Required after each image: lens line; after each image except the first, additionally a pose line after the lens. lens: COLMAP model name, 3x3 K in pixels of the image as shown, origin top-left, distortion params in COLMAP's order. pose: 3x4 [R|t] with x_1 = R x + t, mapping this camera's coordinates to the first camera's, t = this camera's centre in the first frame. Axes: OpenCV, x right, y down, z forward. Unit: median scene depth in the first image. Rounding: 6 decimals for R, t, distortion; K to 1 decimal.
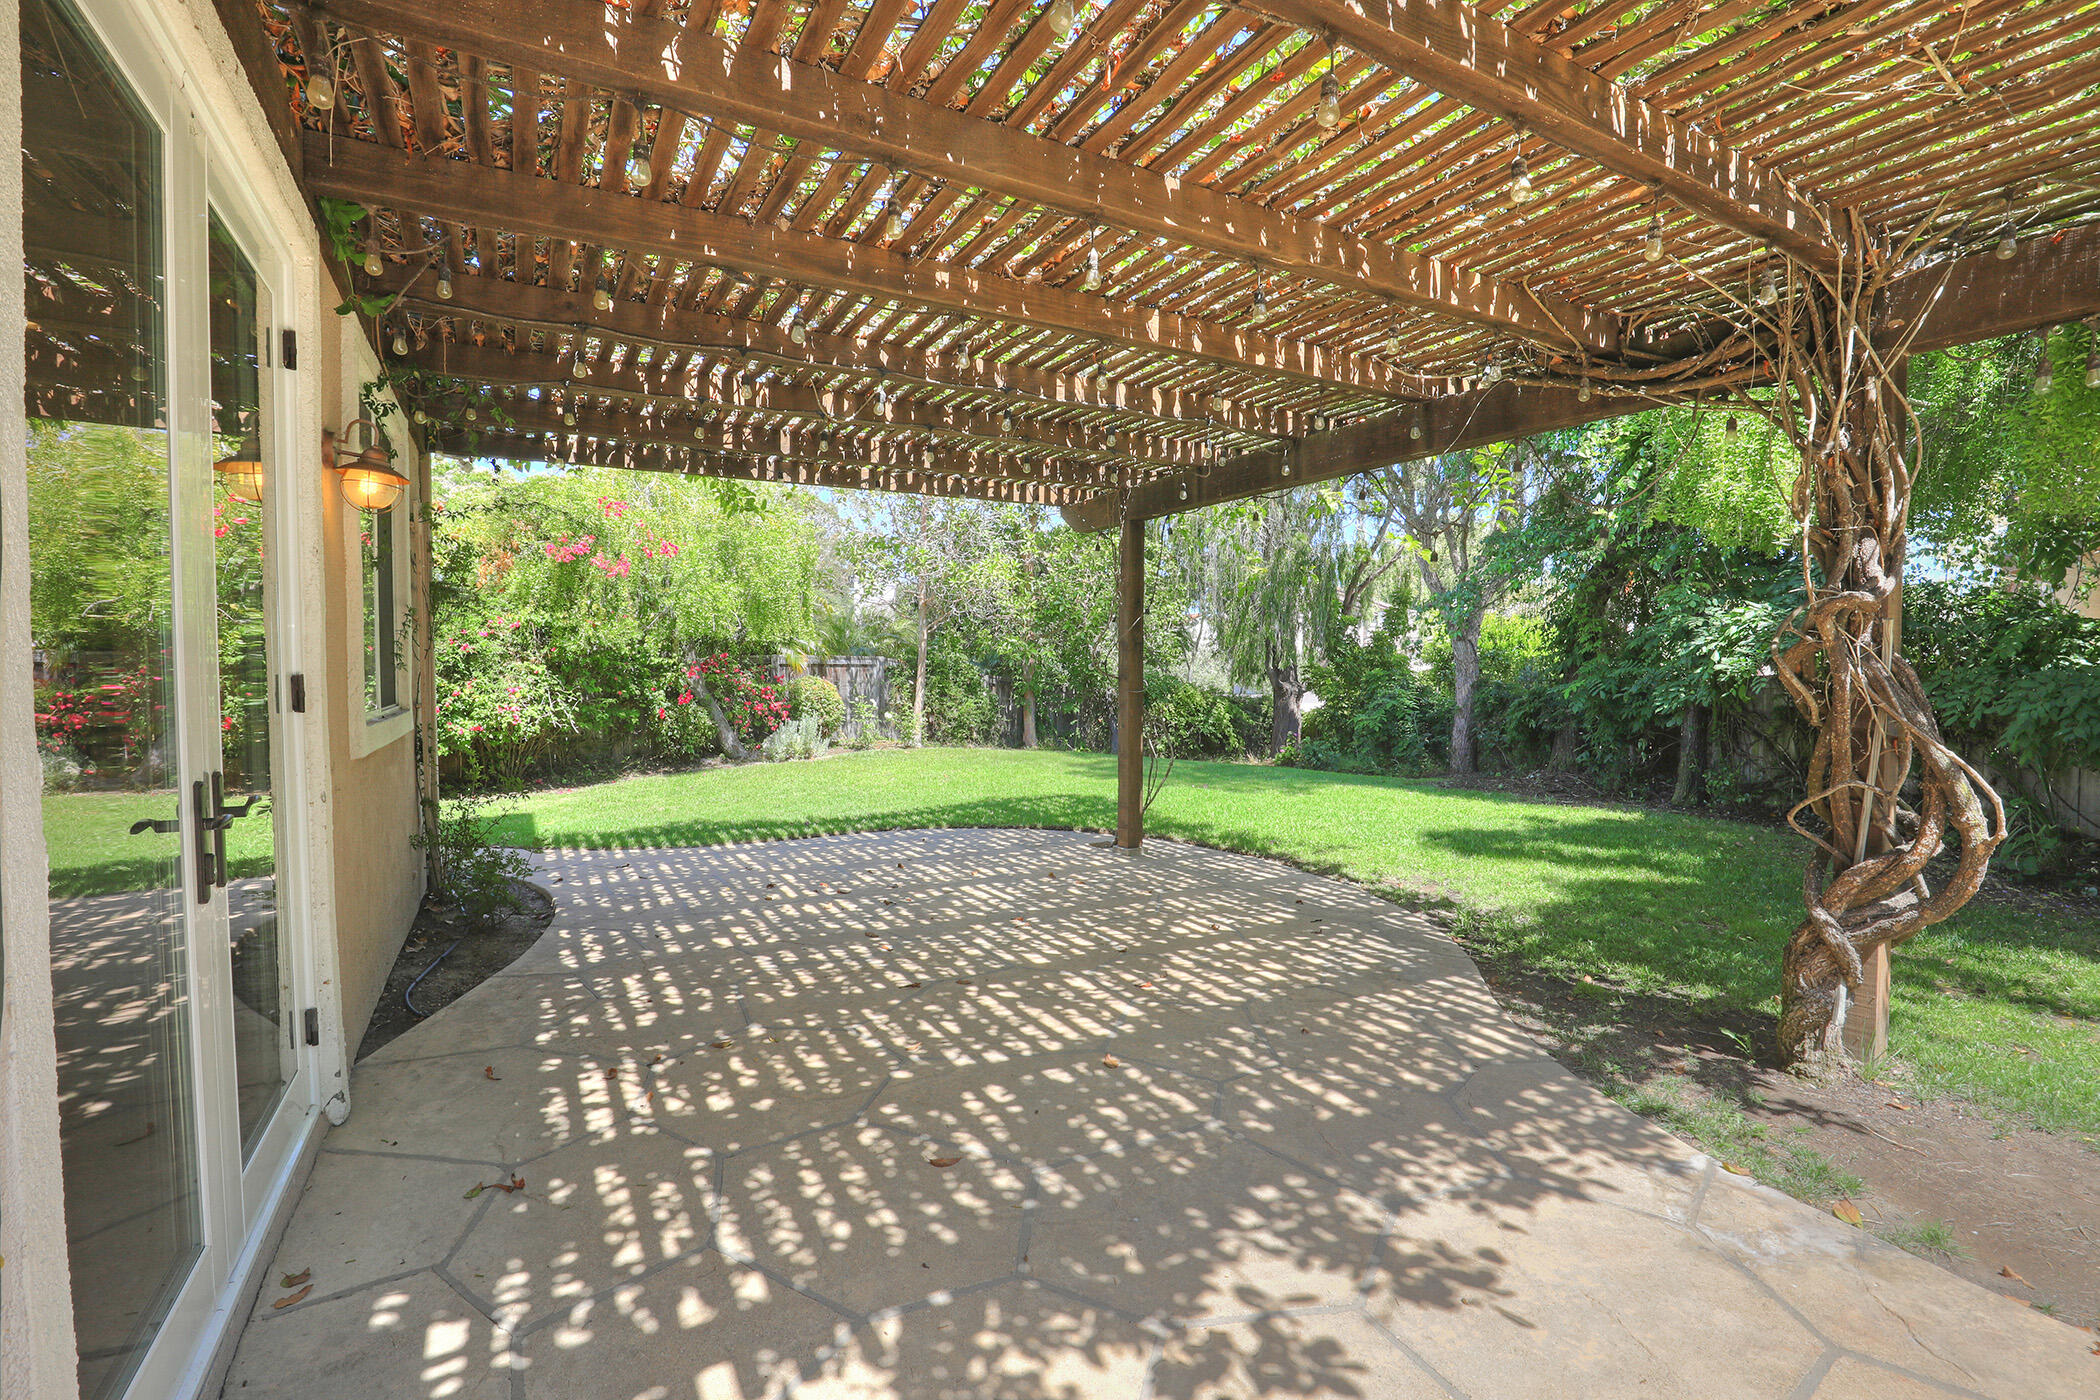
lens RADIAL K [[964.3, 0, 1050.0], [0, 964.3, 700.0], [0, 0, 1]] dist [-0.026486, -0.000062]
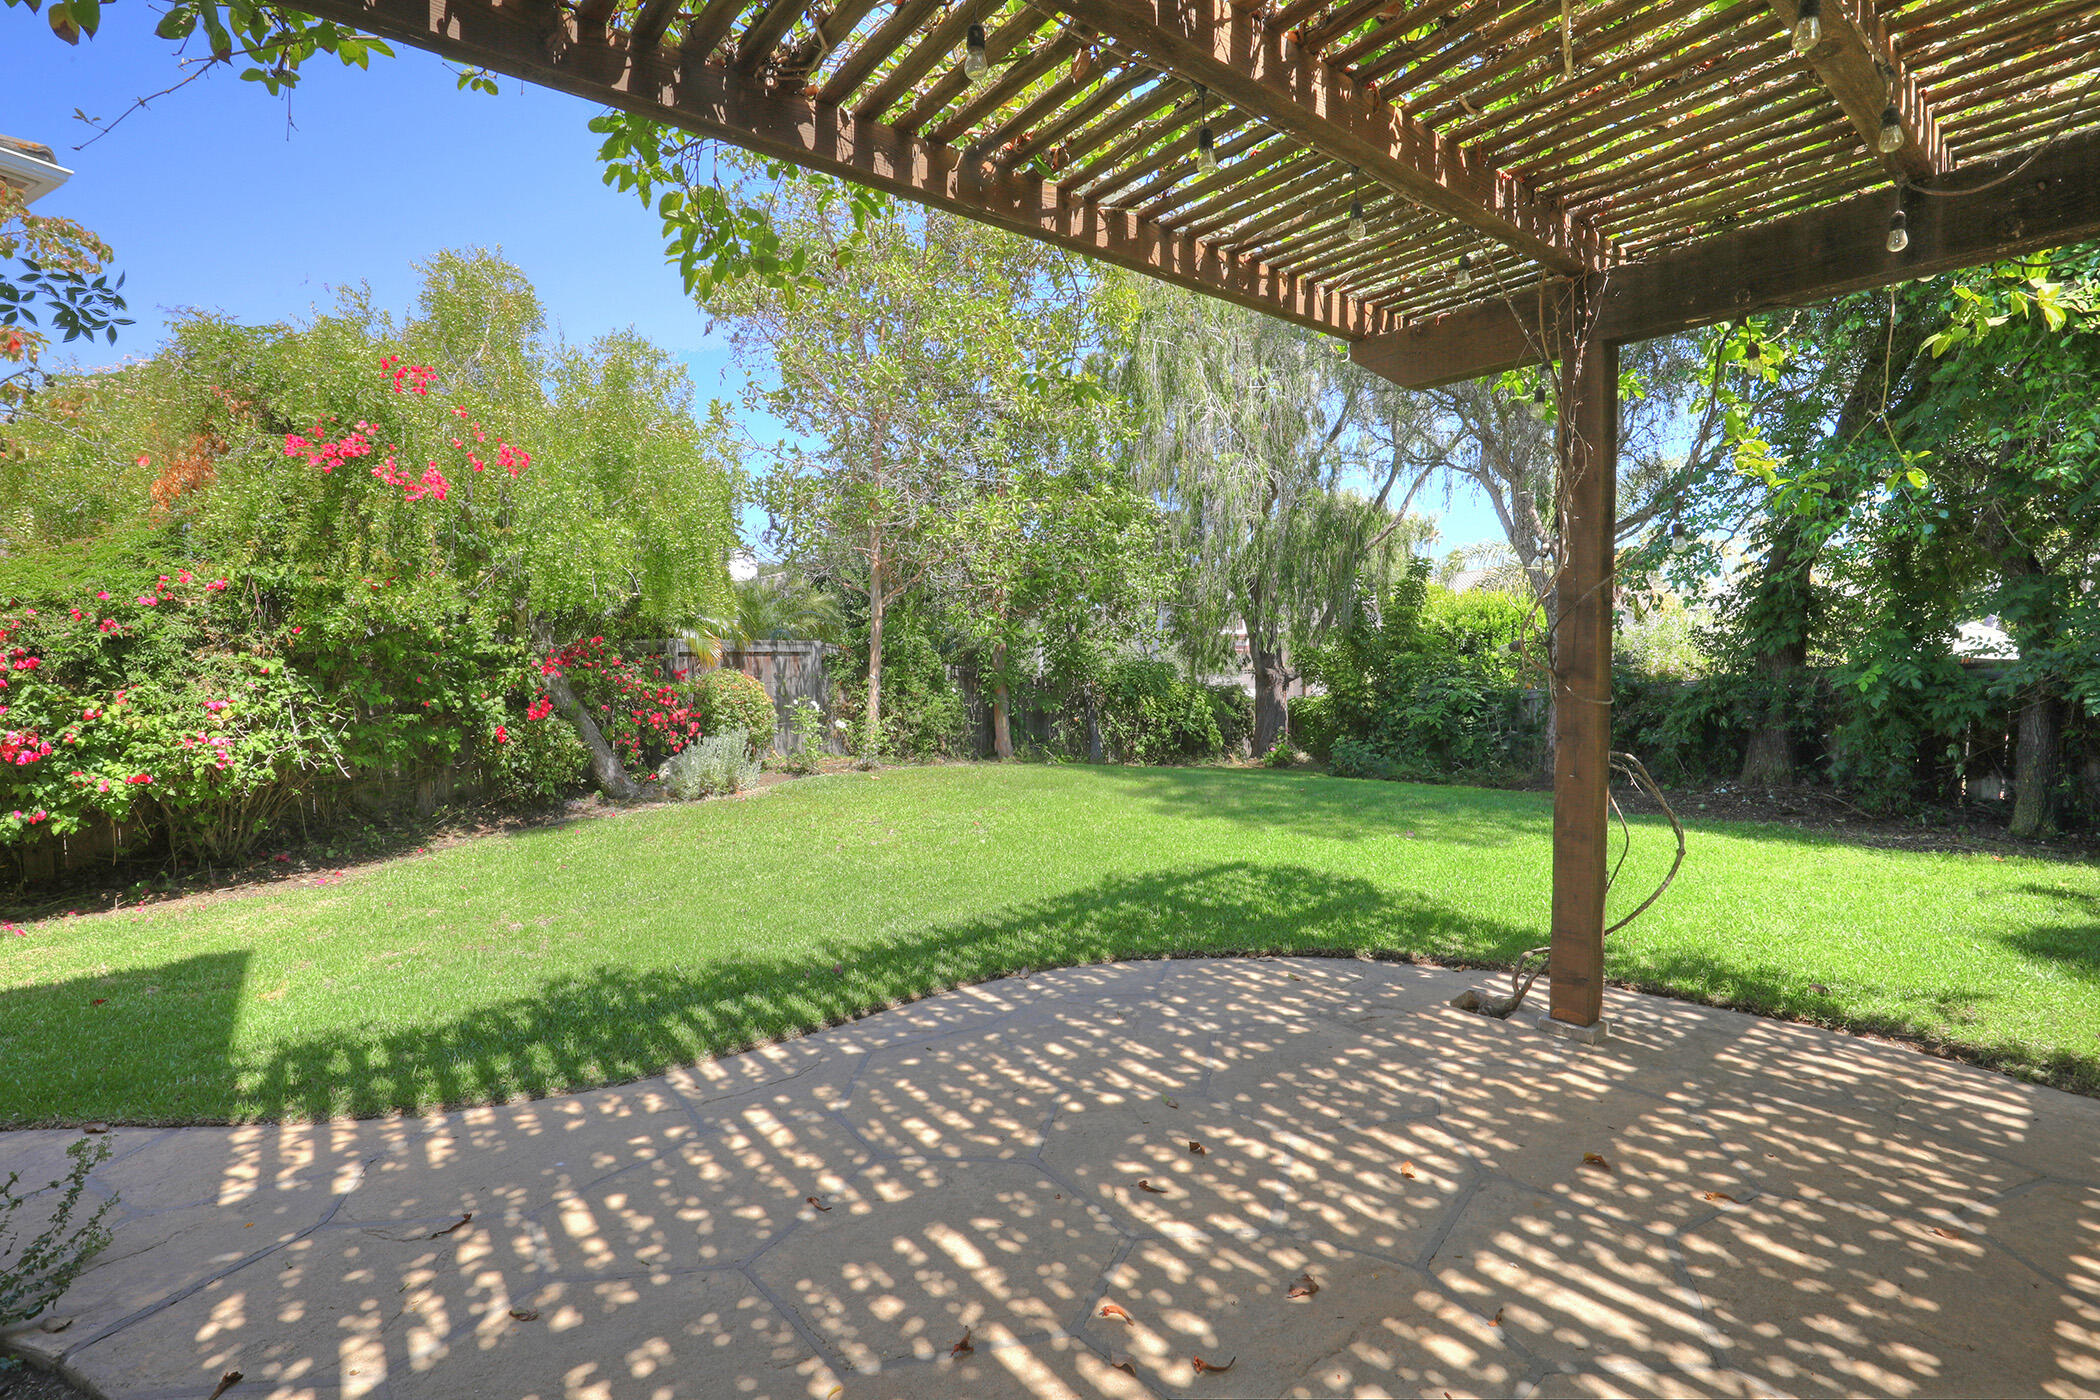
lens RADIAL K [[964.3, 0, 1050.0], [0, 964.3, 700.0], [0, 0, 1]] dist [-0.026486, -0.000062]
pose [[0.987519, -0.017660, 0.156507, -0.149352], [0.015335, 0.999754, 0.016050, -0.012354], [-0.156752, -0.013450, 0.987546, 0.333589]]
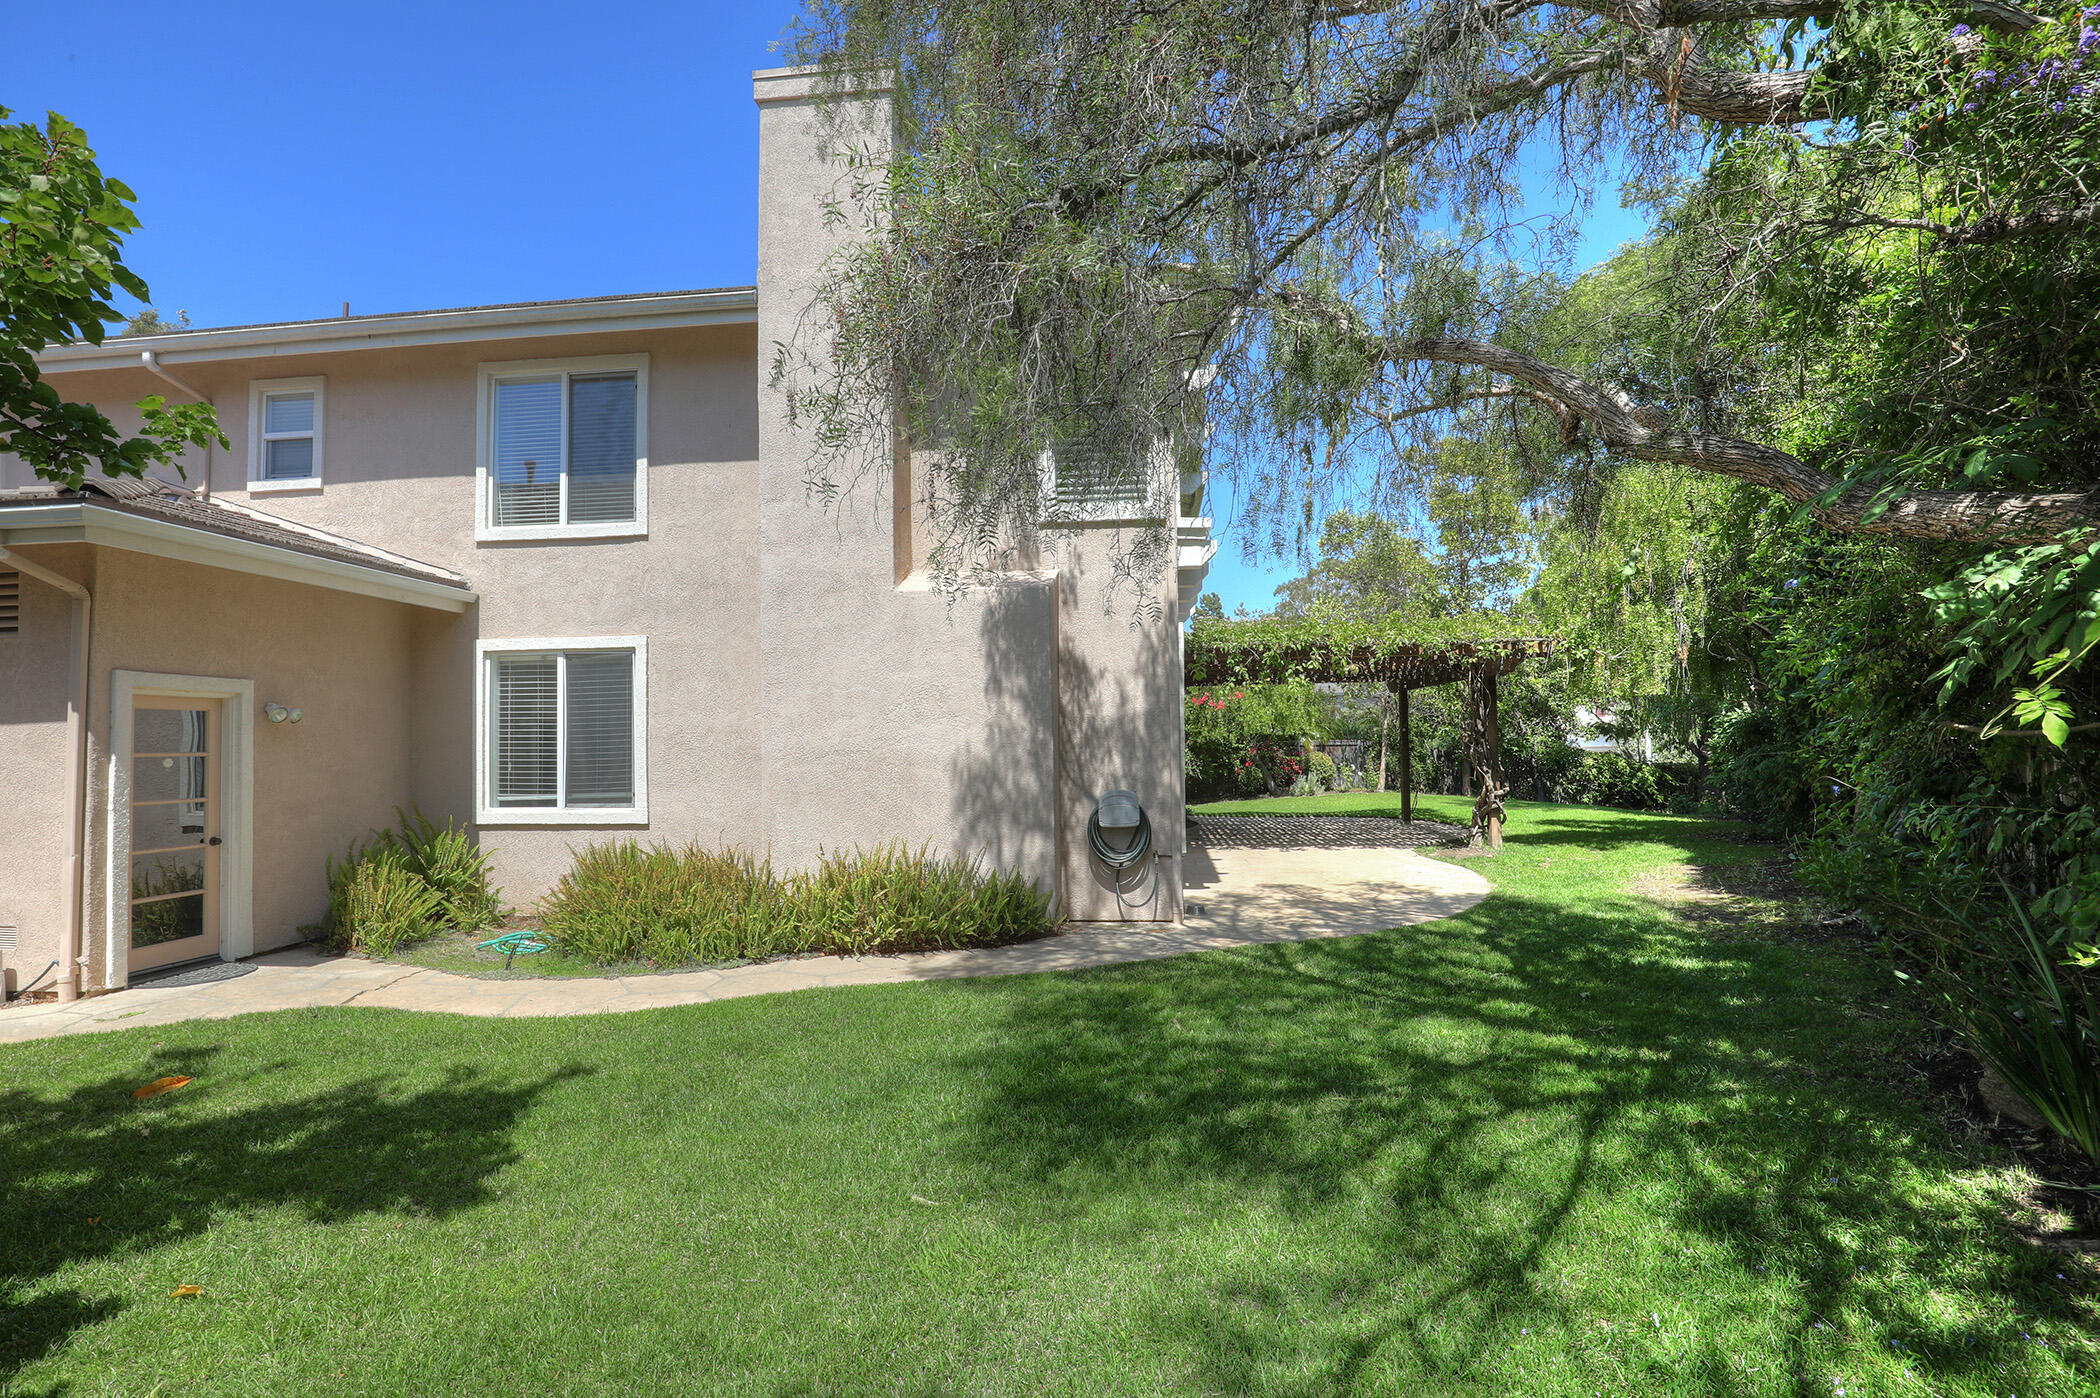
lens RADIAL K [[964.3, 0, 1050.0], [0, 964.3, 699.0], [0, 0, 1]] dist [-0.026486, -0.000062]
pose [[0.821380, -0.038846, -0.569057, 0.448436], [-0.003464, 0.997320, -0.073081, 0.012424], [0.570371, 0.061998, 0.819044, -0.938660]]
